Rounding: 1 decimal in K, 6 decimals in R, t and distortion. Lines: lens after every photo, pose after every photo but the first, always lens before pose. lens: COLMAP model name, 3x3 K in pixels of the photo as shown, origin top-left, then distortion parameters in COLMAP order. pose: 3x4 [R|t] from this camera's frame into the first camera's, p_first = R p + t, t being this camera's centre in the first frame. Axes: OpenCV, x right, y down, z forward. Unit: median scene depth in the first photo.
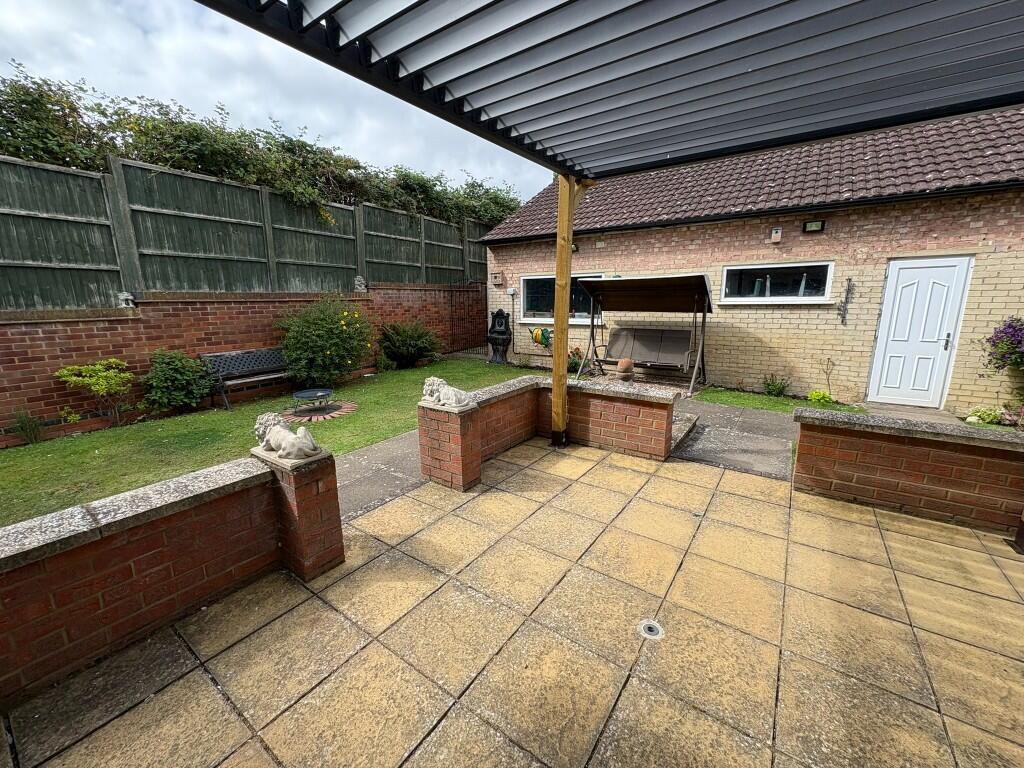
lens RADIAL K [[407.4, 0, 510.0], [0, 407.4, 380.5], [0, 0, 1]] dist [-0.000941, 0.000489]
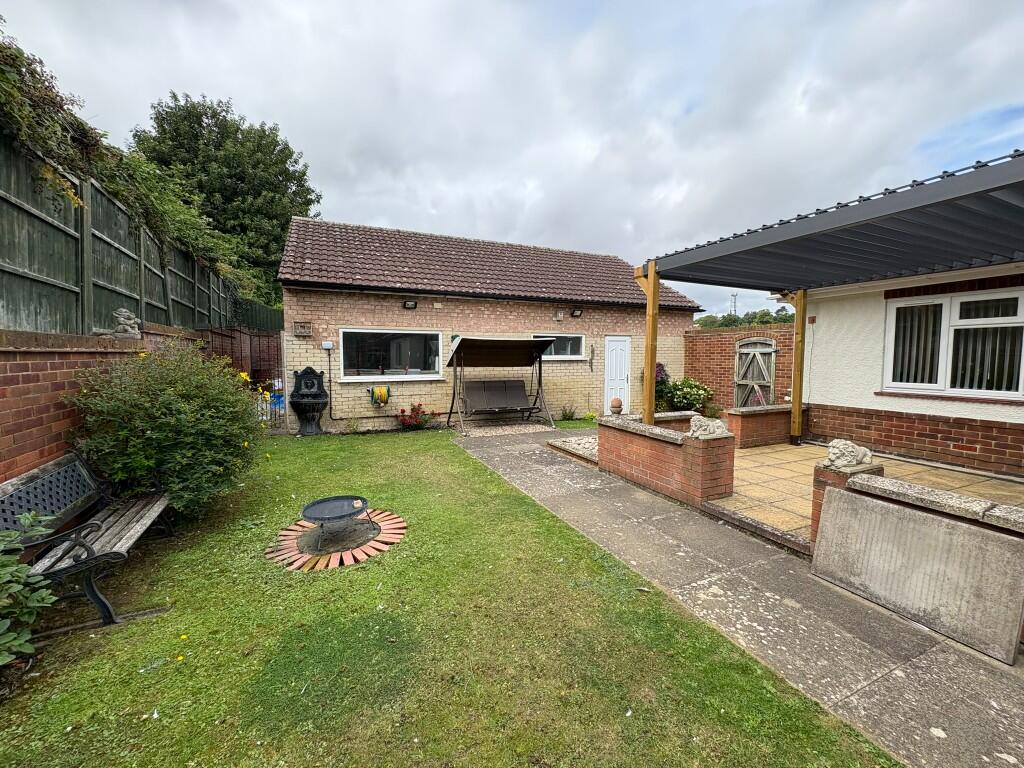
lens RADIAL K [[407.4, 0, 511.1], [0, 407.4, 382.5], [0, 0, 1]] dist [-0.000941, 0.000489]
pose [[0.519538, -0.046152, 0.853200, -0.720689], [0.160592, 0.986019, -0.044452, -0.067530], [-0.839220, 0.160111, 0.519686, 0.381158]]
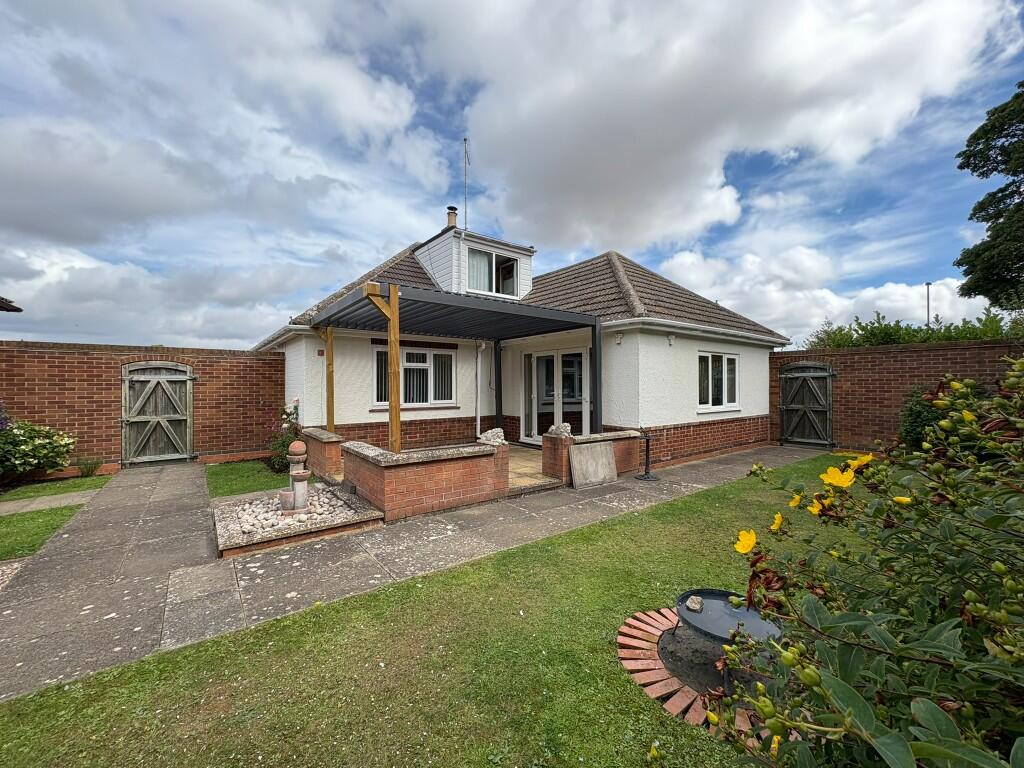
lens RADIAL K [[407.4, 0, 512.6], [0, 407.4, 383.8], [0, 0, 1]] dist [-0.000941, 0.000489]
pose [[-0.951657, 0.012481, 0.306910, -0.350262], [0.070545, 0.981347, 0.178836, -0.222676], [-0.298953, 0.191842, -0.934786, 1.166550]]
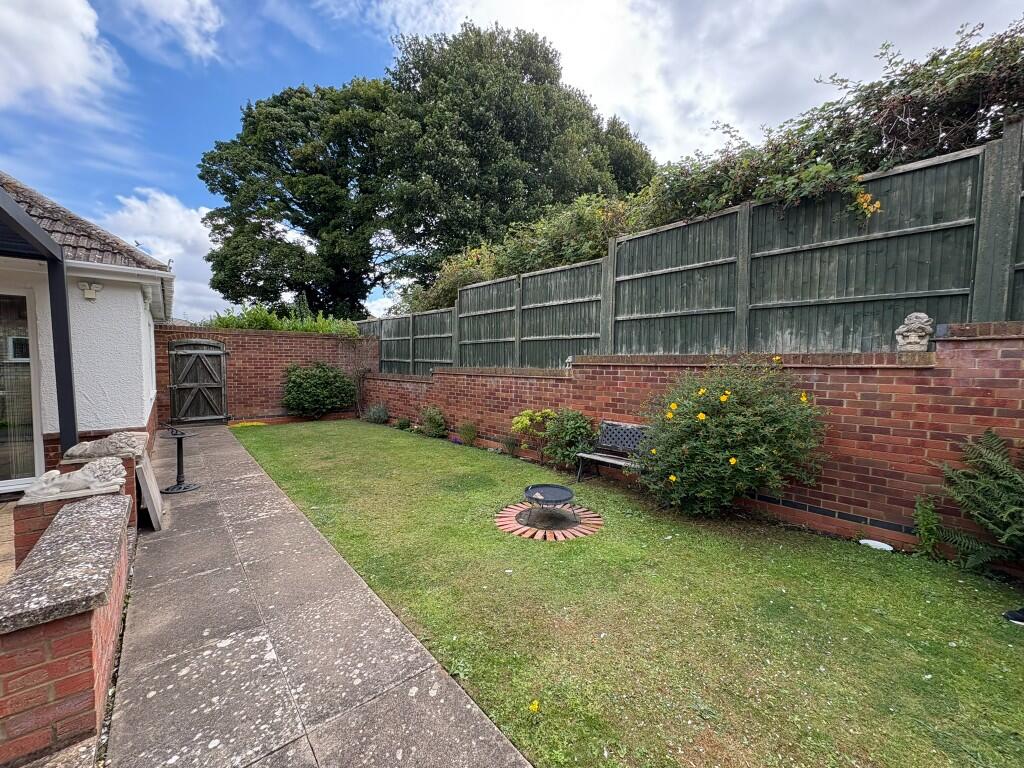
lens RADIAL K [[407.4, 0, 510.8], [0, 407.4, 379.4], [0, 0, 1]] dist [-0.000941, 0.000489]
pose [[-0.260761, 0.049278, -0.964145, 0.184386], [-0.195345, 0.975344, 0.102683, -0.189973], [0.945433, 0.215117, -0.244706, 0.908076]]
